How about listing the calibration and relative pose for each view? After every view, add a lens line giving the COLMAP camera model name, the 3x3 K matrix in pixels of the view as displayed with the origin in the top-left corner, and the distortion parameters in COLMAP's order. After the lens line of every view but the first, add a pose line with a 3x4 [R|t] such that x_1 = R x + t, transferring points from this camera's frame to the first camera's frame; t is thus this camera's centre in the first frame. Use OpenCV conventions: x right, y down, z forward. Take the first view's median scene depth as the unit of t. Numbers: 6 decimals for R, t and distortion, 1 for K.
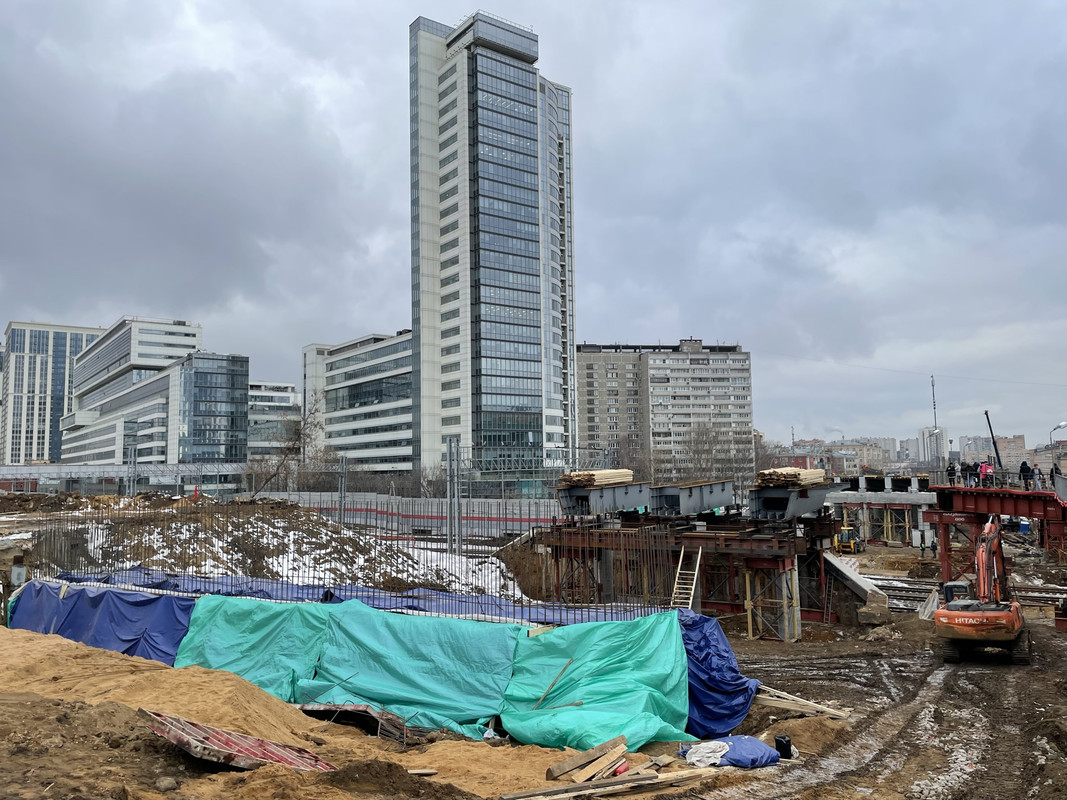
lens RADIAL K [[796.4, 0, 525.7], [0, 796.4, 397.7], [0, 0, 1]] dist [0.097036, -0.122136]
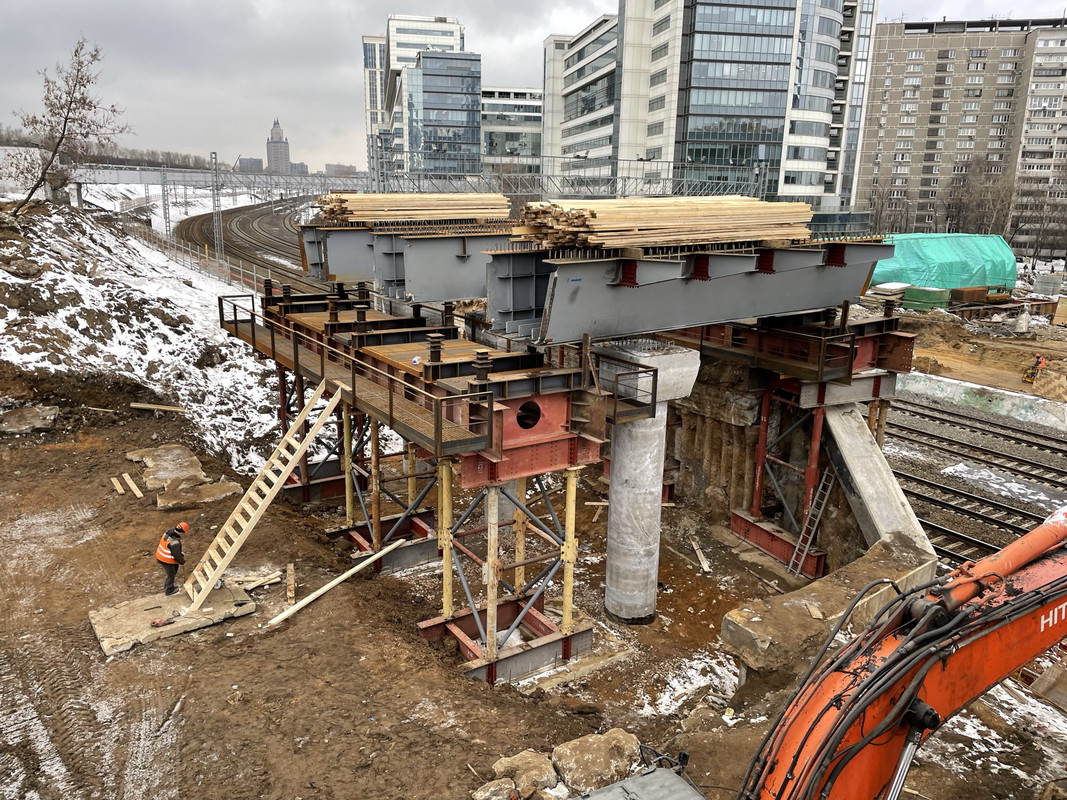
lens RADIAL K [[798.4, 0, 529.7], [0, 798.4, 396.1], [0, 0, 1]] dist [0.070909, -0.088756]
pose [[0.900197, 0.136283, -0.413608, 0.090891], [0.006871, 0.945207, 0.326399, 0.011256], [0.435428, -0.296665, 0.849937, 0.134370]]
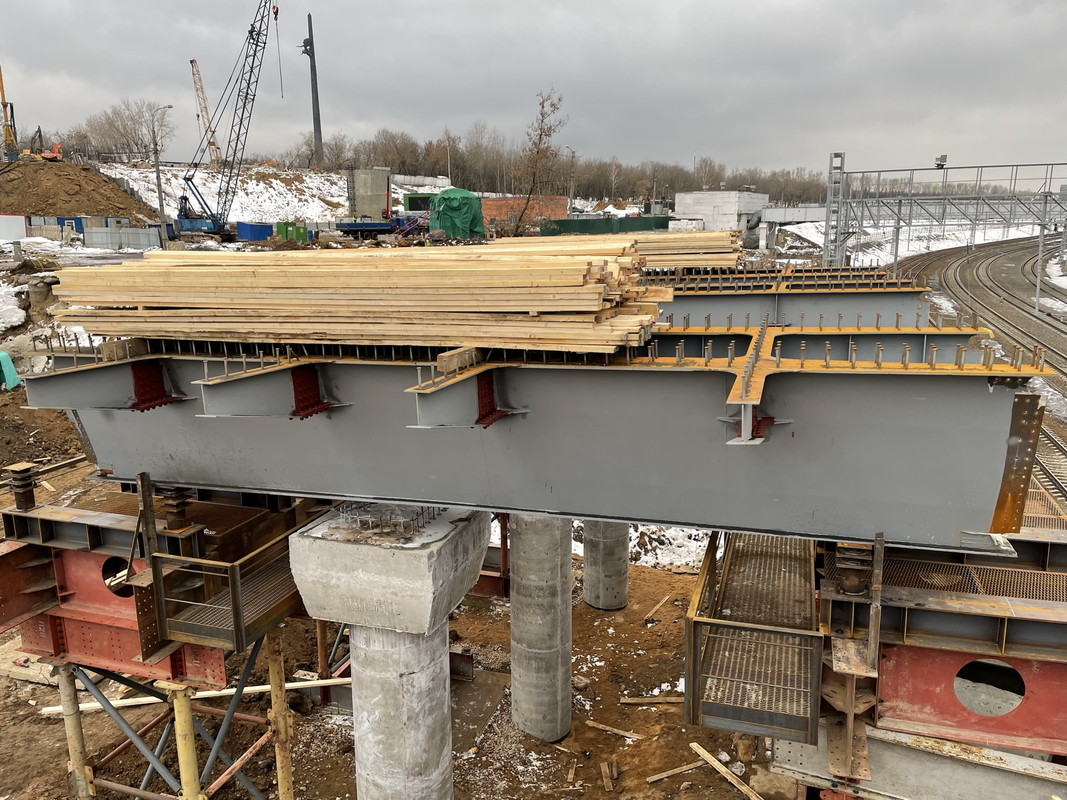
lens RADIAL K [[796.4, 0, 525.7], [0, 796.4, 397.7], [0, 0, 1]] dist [0.097036, -0.122136]
pose [[0.196511, 0.219690, -0.955573, 0.202521], [0.093275, 0.965967, 0.241262, 0.047160], [0.976055, -0.136541, 0.169331, 0.620307]]
